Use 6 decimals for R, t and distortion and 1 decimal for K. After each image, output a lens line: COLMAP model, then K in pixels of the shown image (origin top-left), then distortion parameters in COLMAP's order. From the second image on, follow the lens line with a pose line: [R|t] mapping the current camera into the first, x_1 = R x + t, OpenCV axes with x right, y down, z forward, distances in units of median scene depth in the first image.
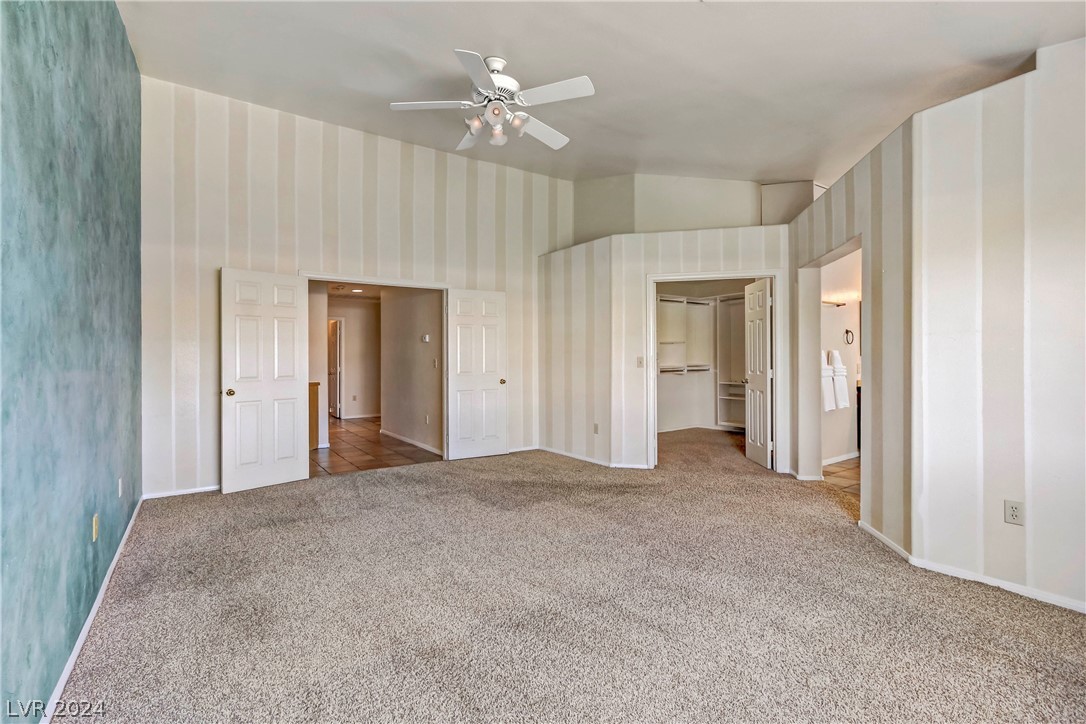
lens RADIAL K [[497.6, 0, 529.0], [0, 497.6, 360.8], [0, 0, 1]] dist [-0.004773, 0.000033]
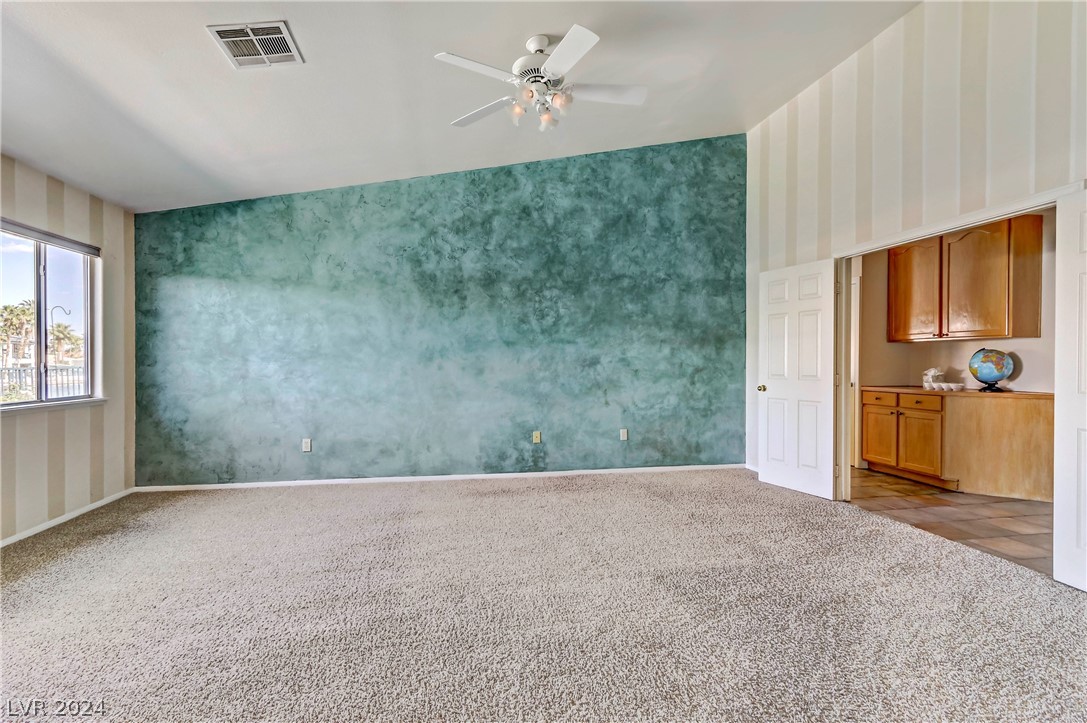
lens RADIAL K [[498.3, 0, 539.3], [0, 498.3, 359.4], [0, 0, 1]] dist [-0.002089, 0.005934]
pose [[-0.393245, 0.018289, -0.919252, 0.569871], [0.006105, 0.999832, 0.017281, -0.018592], [0.919414, 0.001184, -0.393290, 0.955788]]
